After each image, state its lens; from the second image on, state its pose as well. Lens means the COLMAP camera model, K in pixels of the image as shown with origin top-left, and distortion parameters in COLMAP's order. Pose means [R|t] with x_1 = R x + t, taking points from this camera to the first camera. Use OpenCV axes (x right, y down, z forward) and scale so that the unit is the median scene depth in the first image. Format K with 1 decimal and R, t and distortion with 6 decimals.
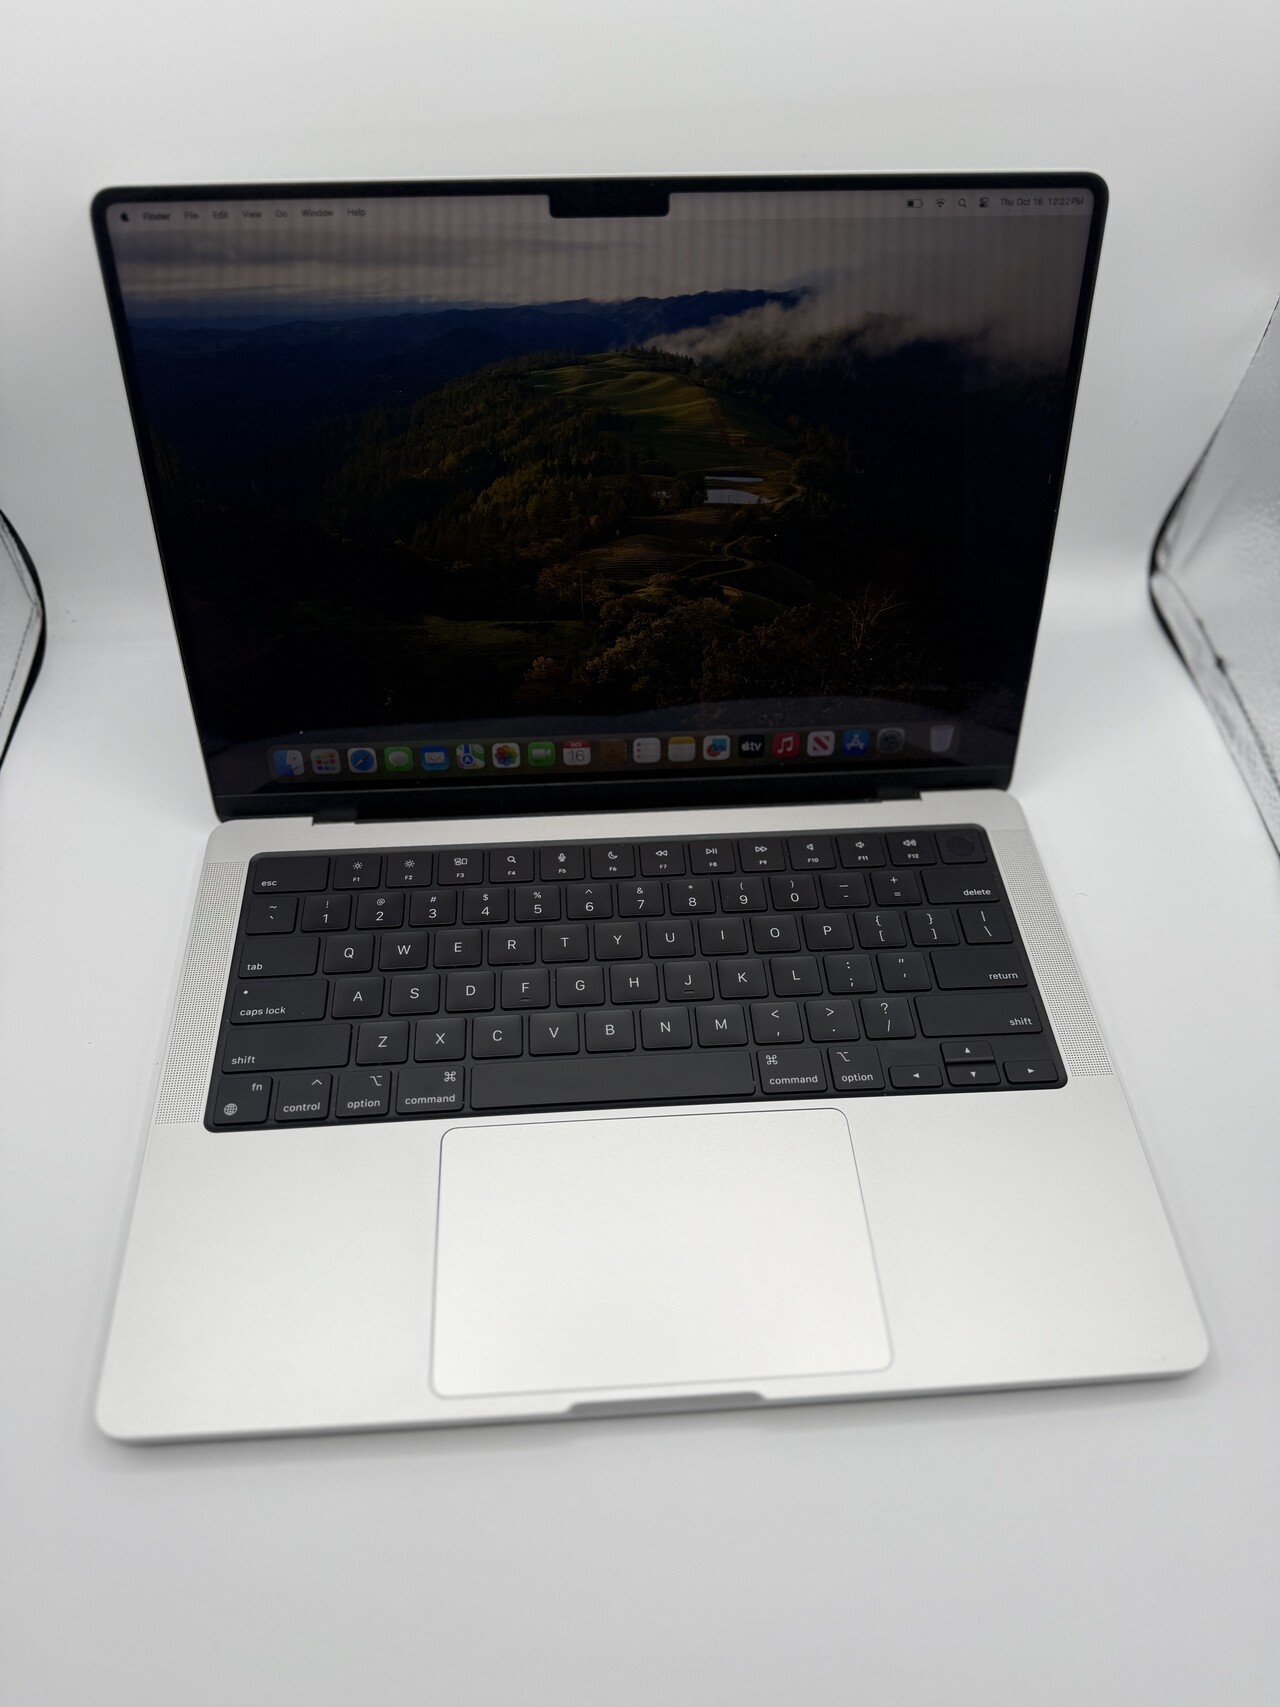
lens RADIAL K [[1179.8, 0, 635.3], [0, 1179.8, 845.6], [0, 0, 1]] dist [-0.001106, 0.000125]
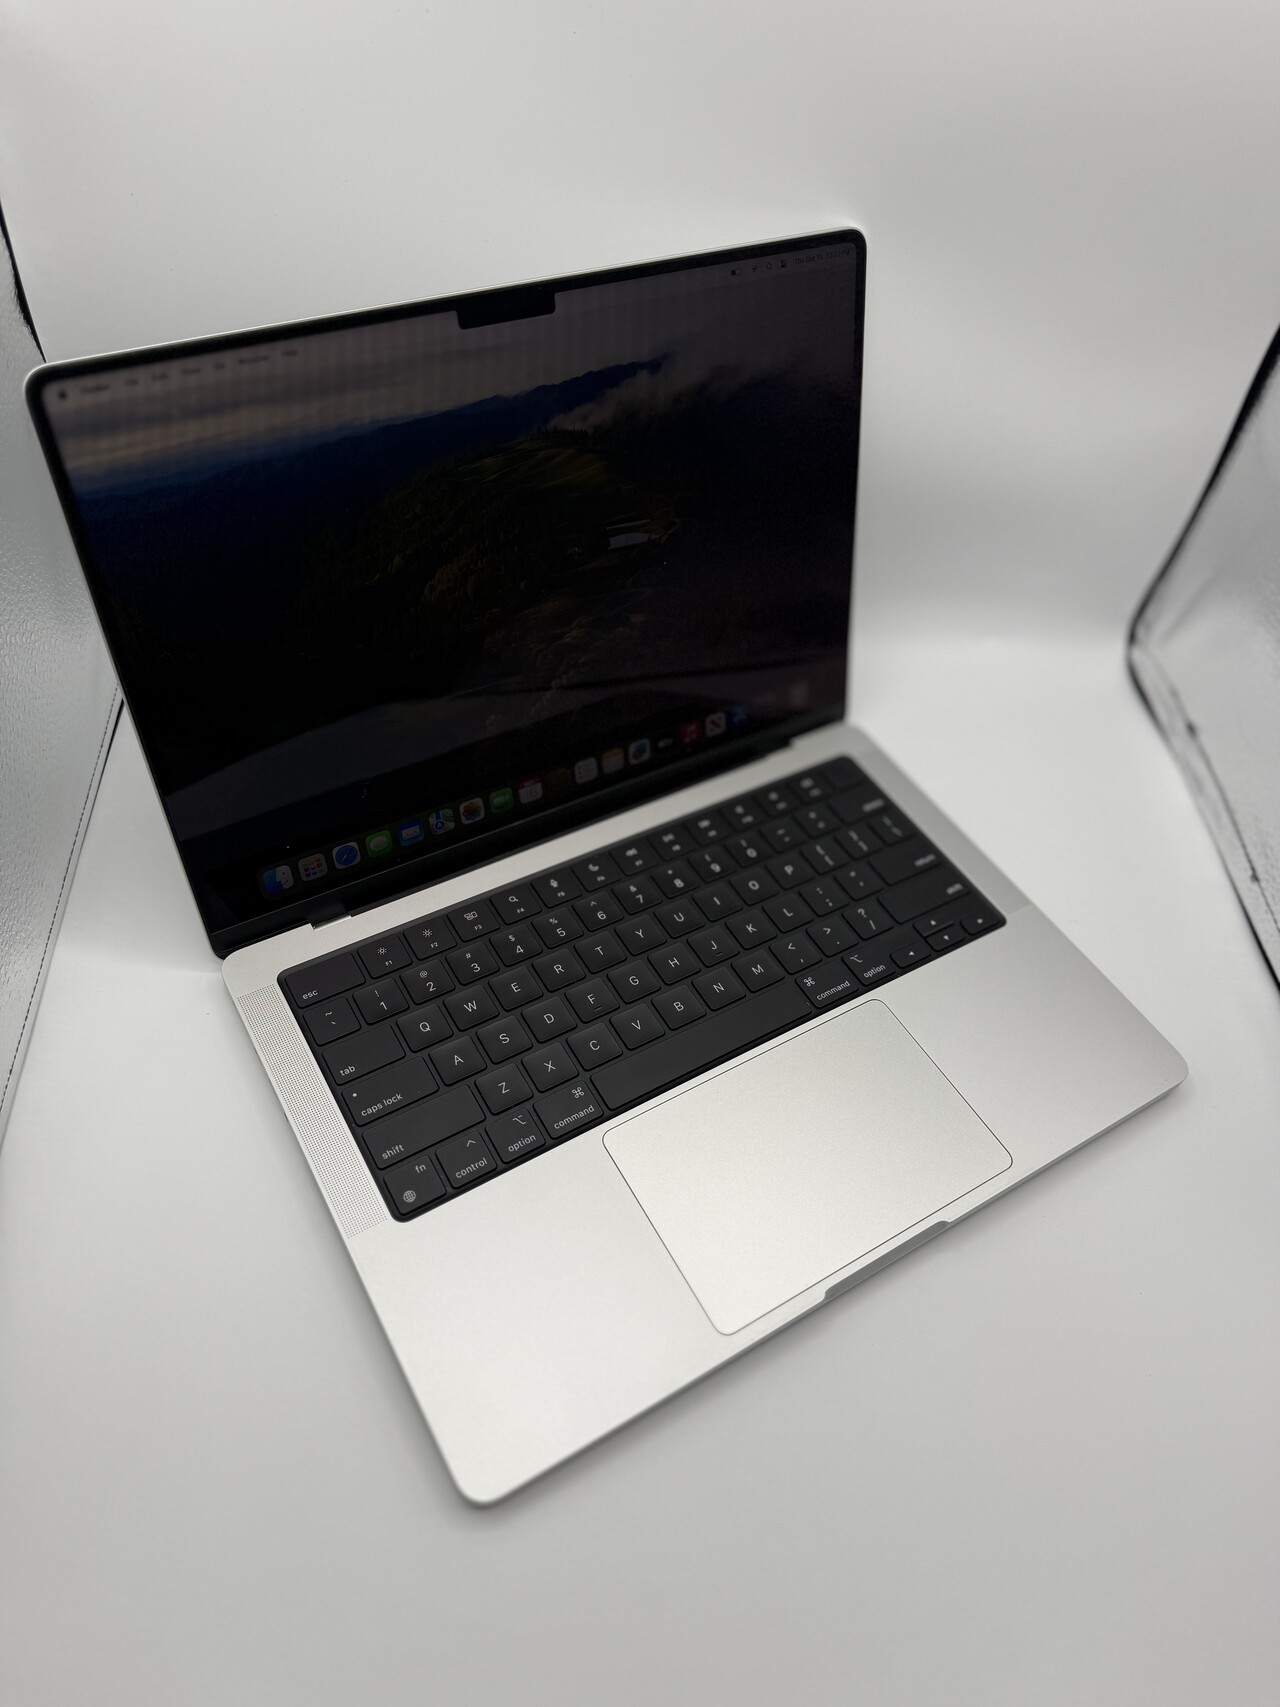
lens RADIAL K [[1131.0, 0, 640.0], [0, 1131.0, 853.5], [0, 0, 1]] dist [0.022640, -0.000259]
pose [[0.893337, -0.304374, 0.330614, -0.392428], [0.295771, 0.952121, 0.077366, -0.088532], [-0.338332, 0.028672, 0.940590, -0.047324]]
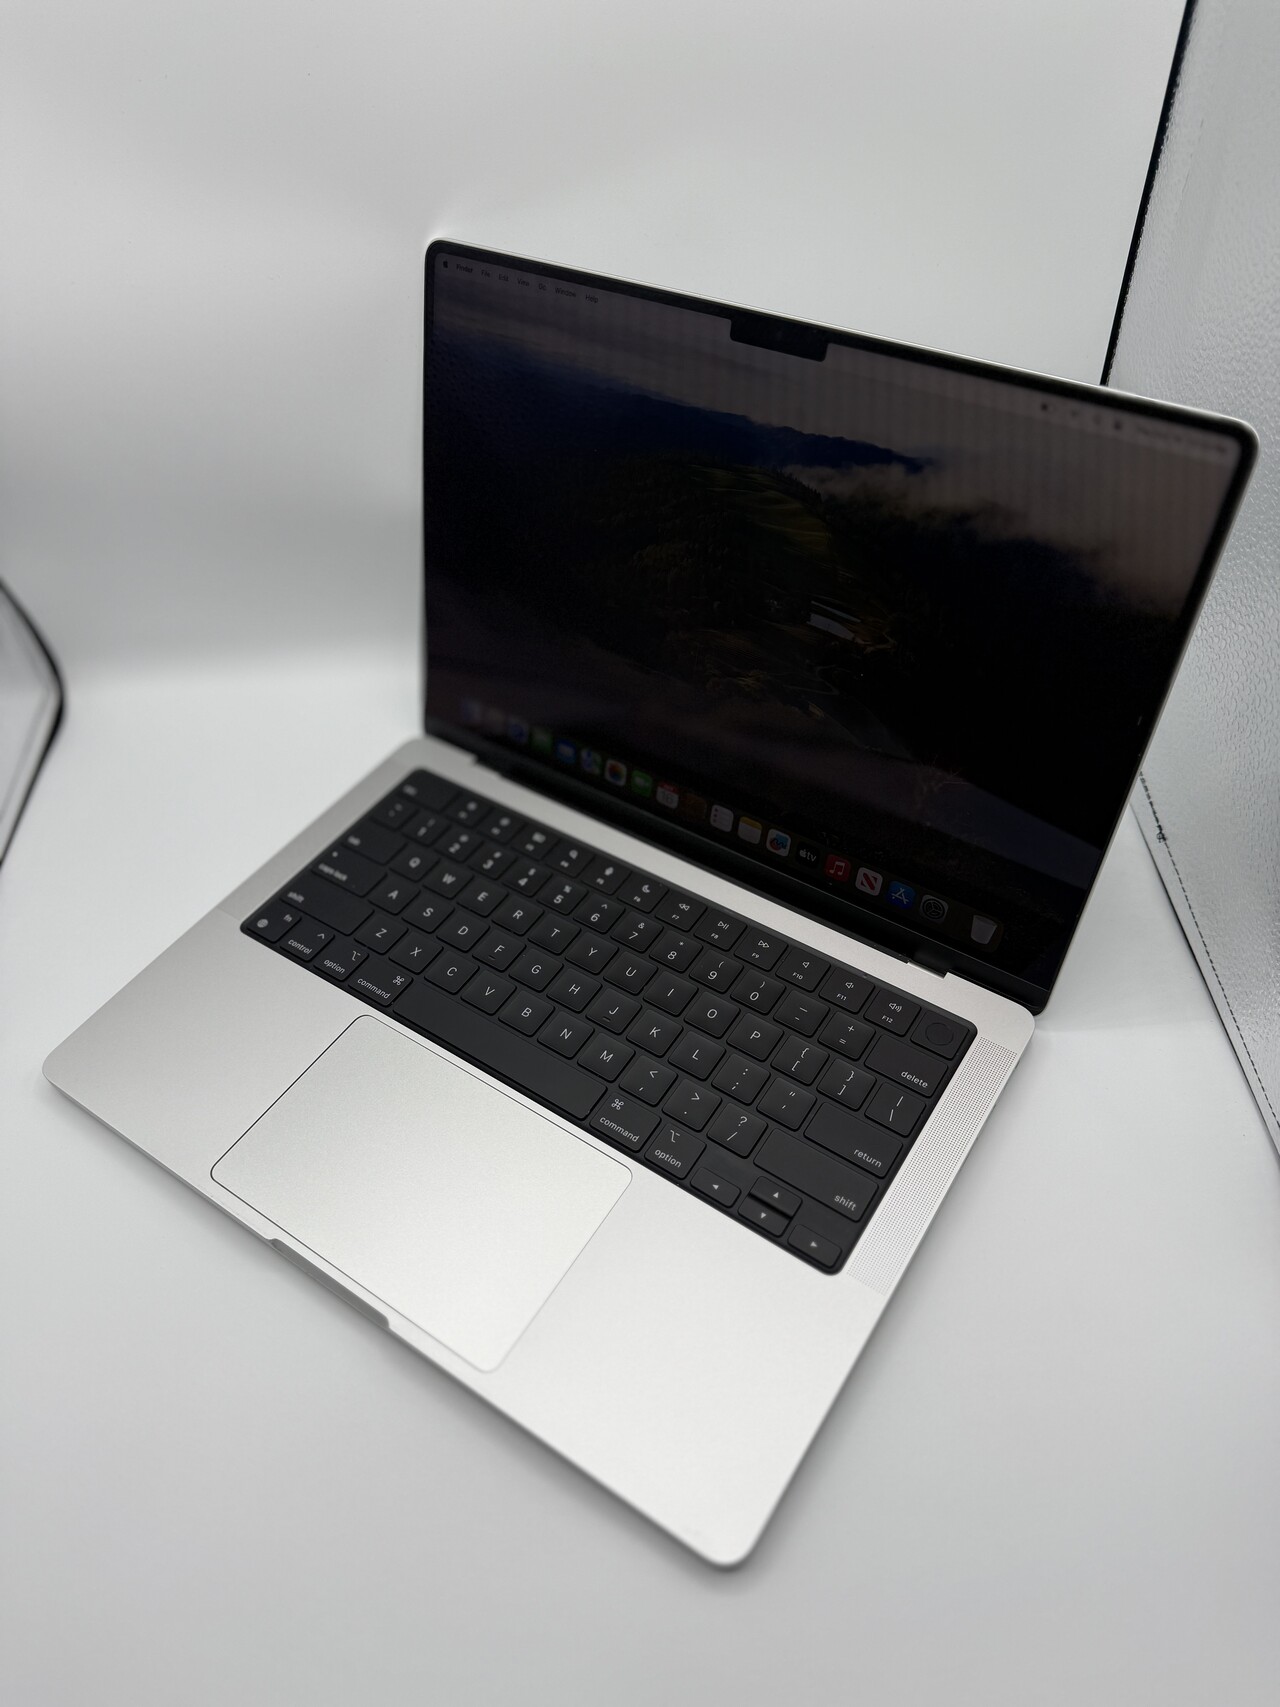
lens RADIAL K [[1130.0, 0, 640.0], [0, 1130.0, 853.5], [0, 0, 1]] dist [0.030304, -0.001492]
pose [[0.801328, 0.419042, -0.426940, 0.493344], [-0.422215, 0.901753, 0.092610, -0.139793], [0.423802, 0.106049, 0.899525, 0.028058]]
